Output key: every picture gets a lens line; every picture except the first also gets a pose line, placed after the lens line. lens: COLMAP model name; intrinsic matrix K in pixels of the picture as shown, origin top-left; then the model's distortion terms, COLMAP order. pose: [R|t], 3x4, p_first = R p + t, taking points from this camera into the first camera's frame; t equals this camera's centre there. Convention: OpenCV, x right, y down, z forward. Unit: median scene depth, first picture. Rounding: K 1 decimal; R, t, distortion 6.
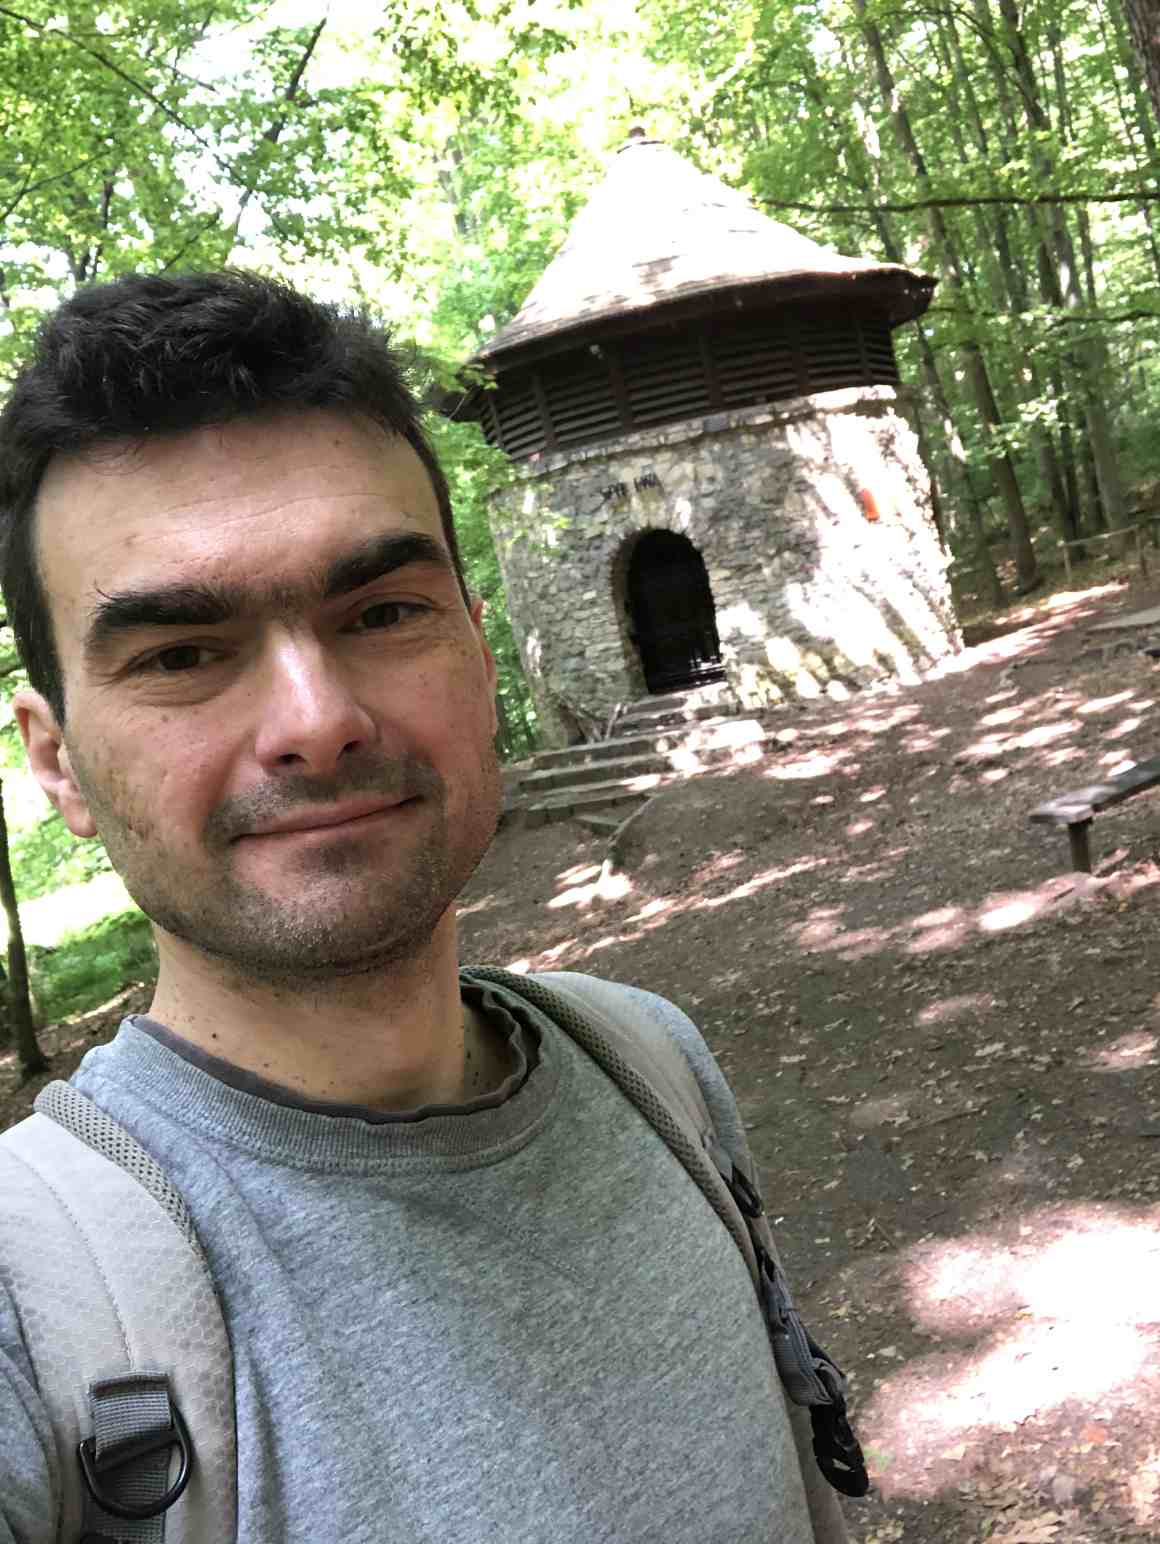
lens RADIAL K [[1356.1, 0, 580.0], [0, 1356.1, 772.0], [0, 0, 1]] dist [0.027373, -0.094147]
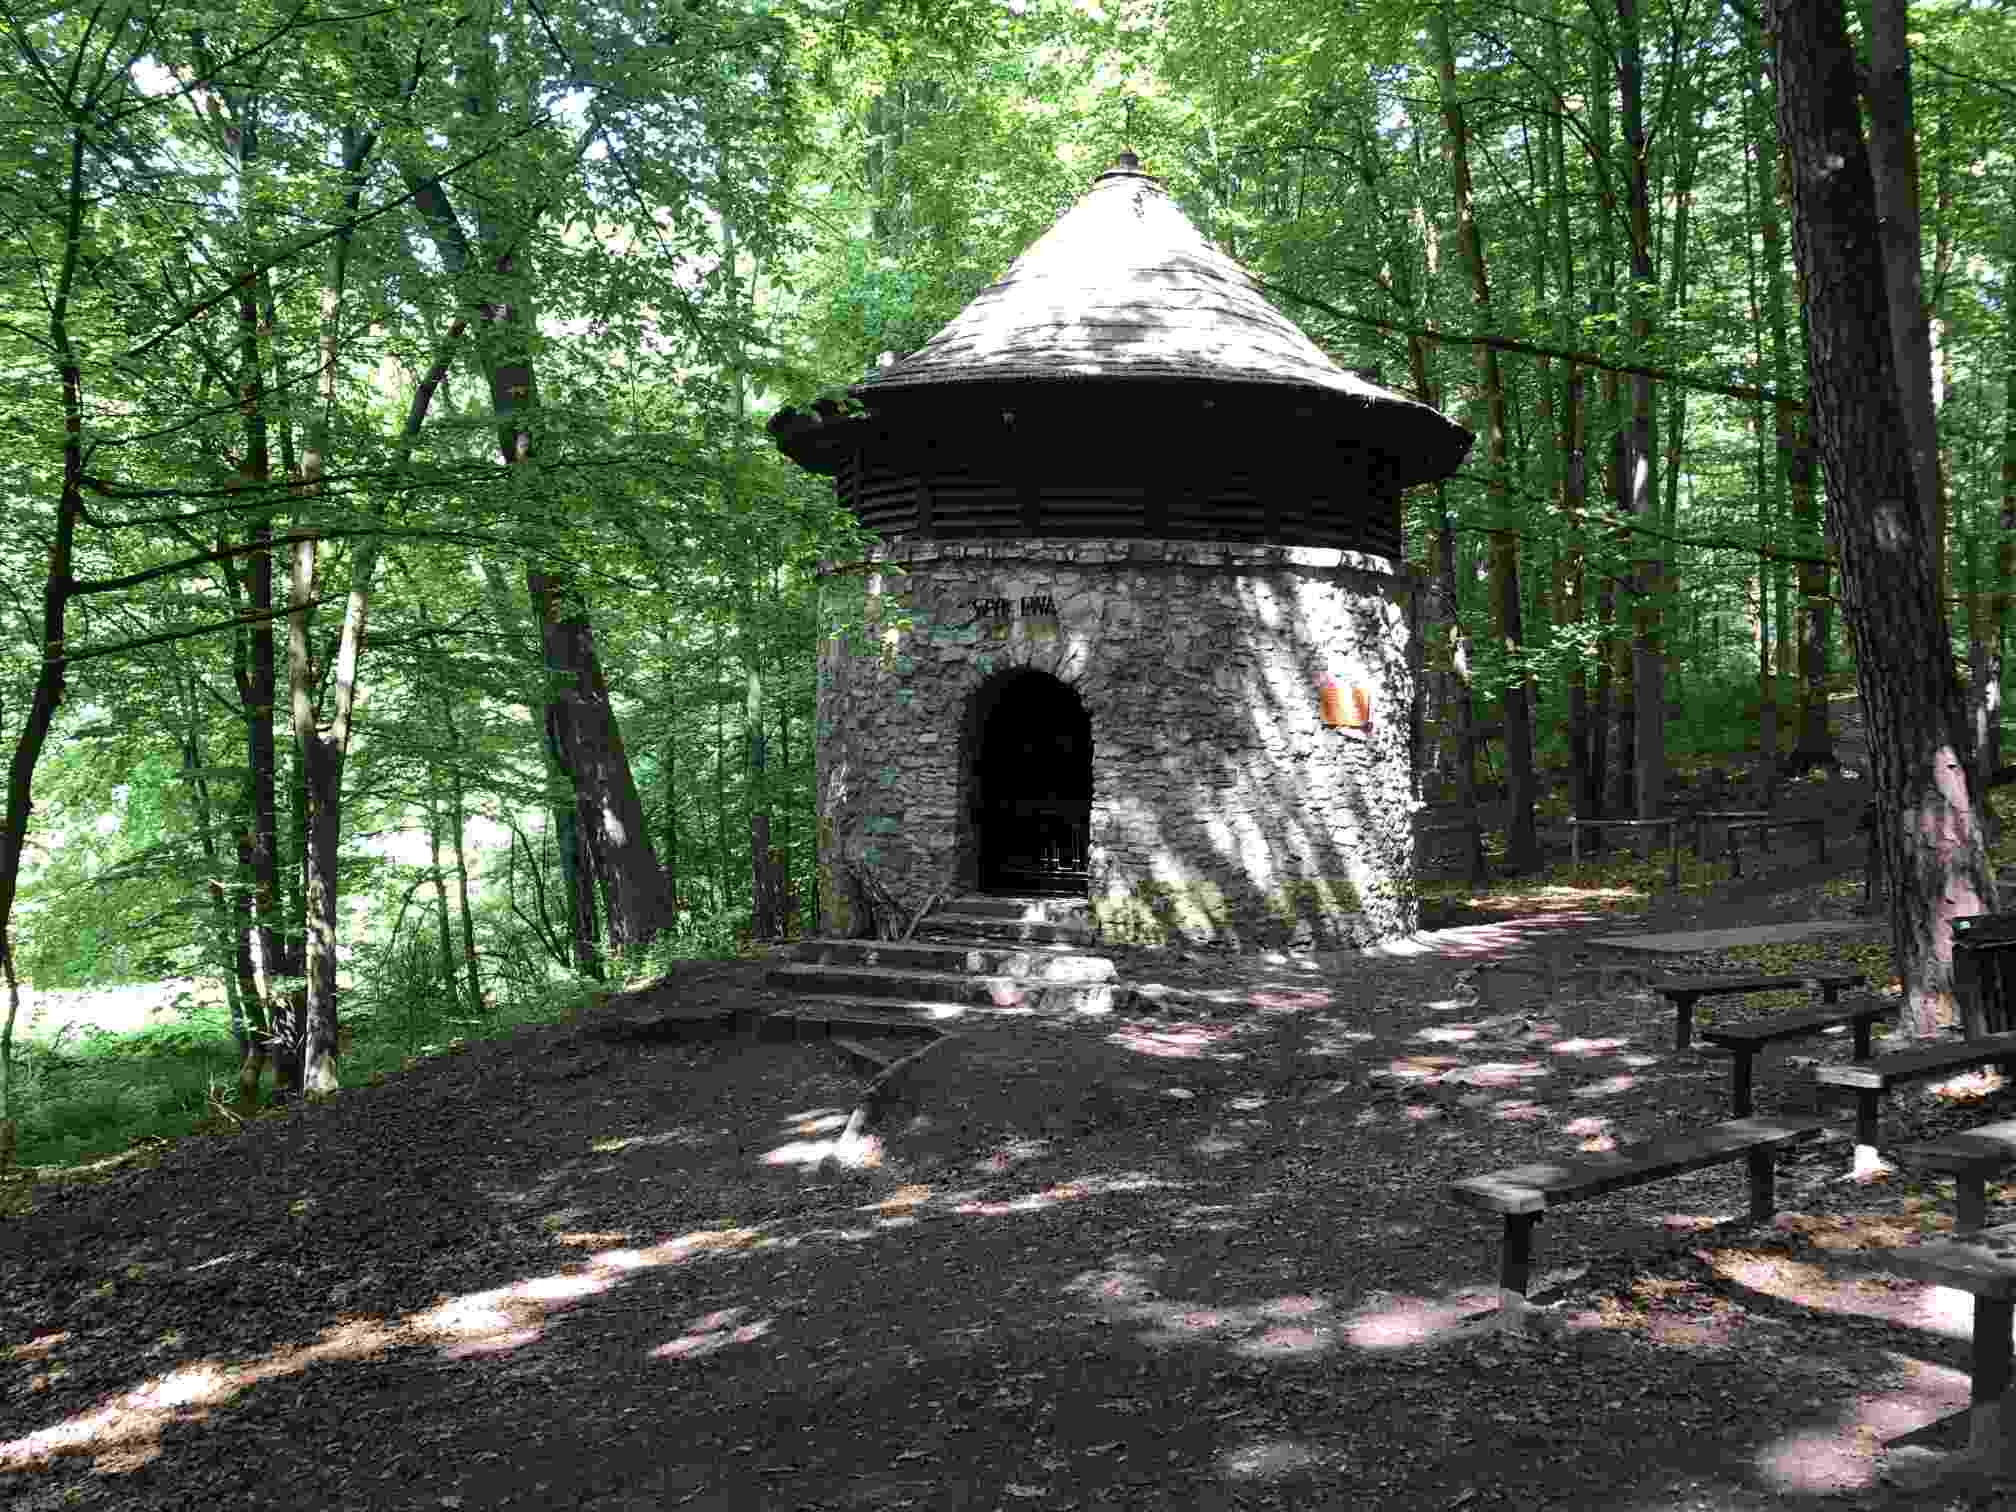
lens RADIAL K [[1857.8, 0, 1015.3], [0, 1857.8, 733.8], [0, 0, 1]] dist [0.039023, -0.016993]
pose [[0.972859, 0.227368, 0.042995, 0.009802], [-0.219236, 0.965122, -0.143090, -0.001893], [-0.074029, 0.129780, 0.988775, 0.024248]]
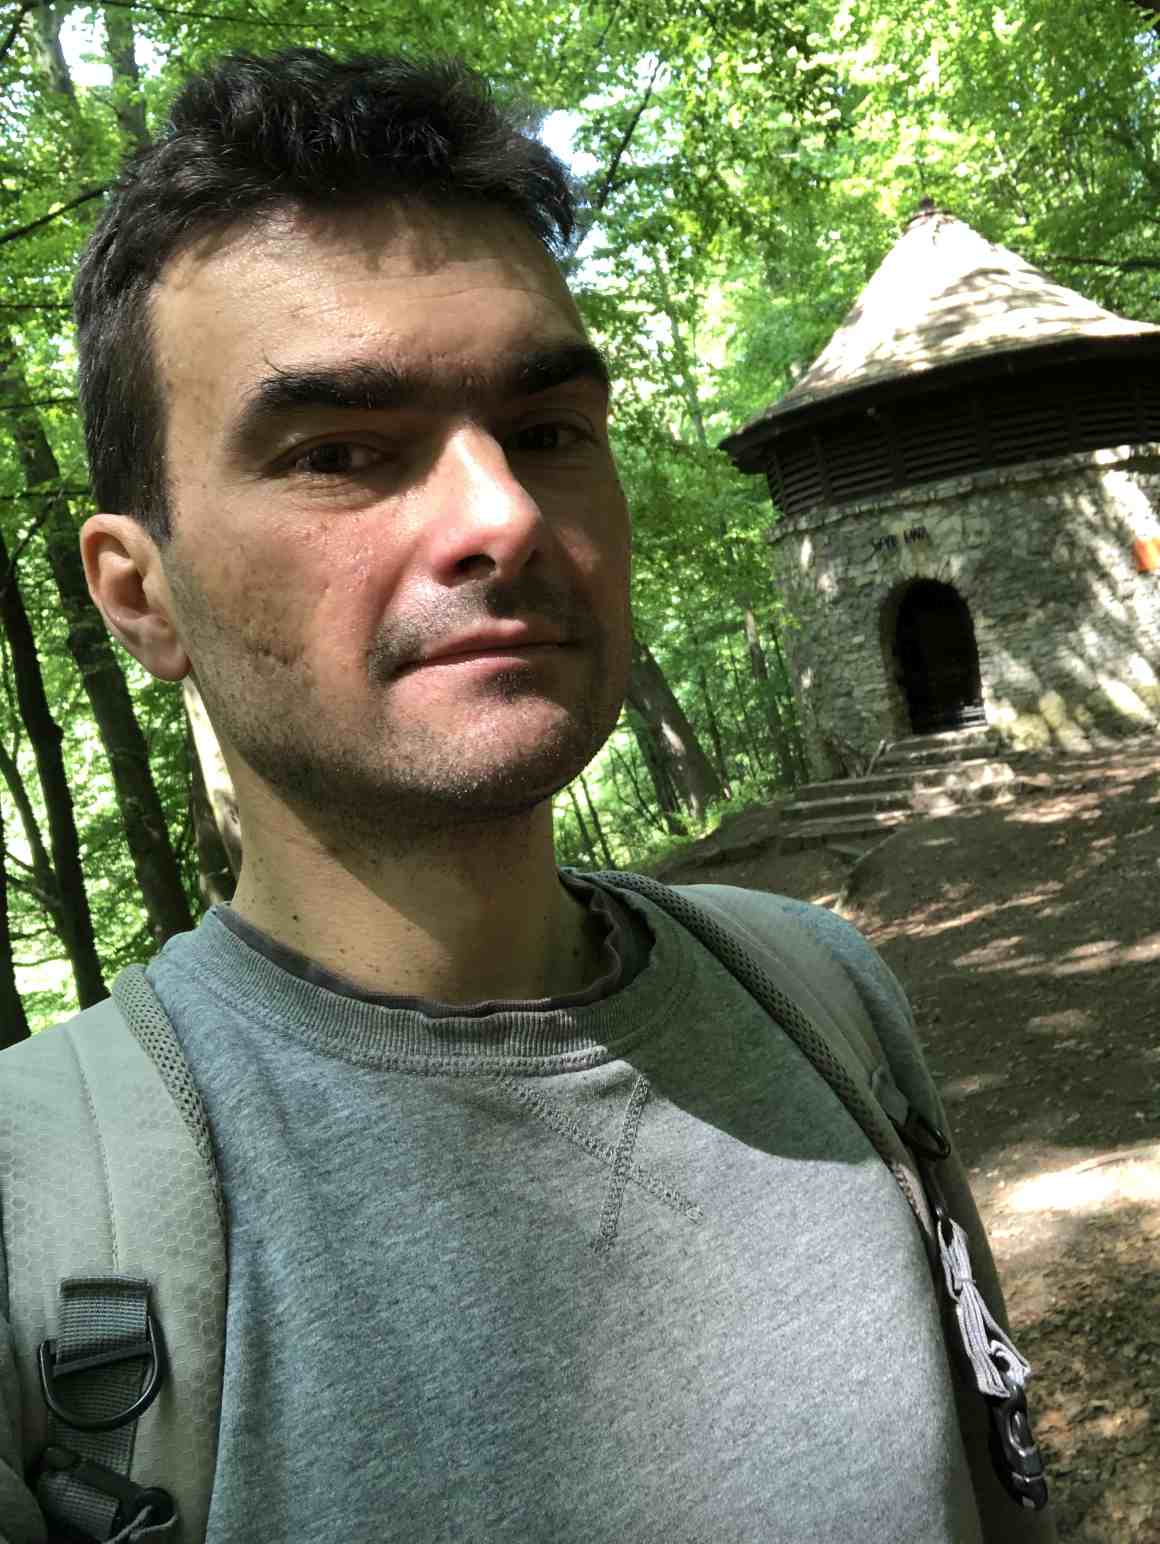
lens RADIAL K [[1356.1, 0, 580.0], [0, 1356.1, 772.0], [0, 0, 1]] dist [0.027373, -0.094147]
pose [[0.974003, 0.043787, -0.222262, 0.037113], [-0.047833, 0.998773, -0.012850, -0.002180], [0.221427, 0.023147, 0.974902, -0.087538]]
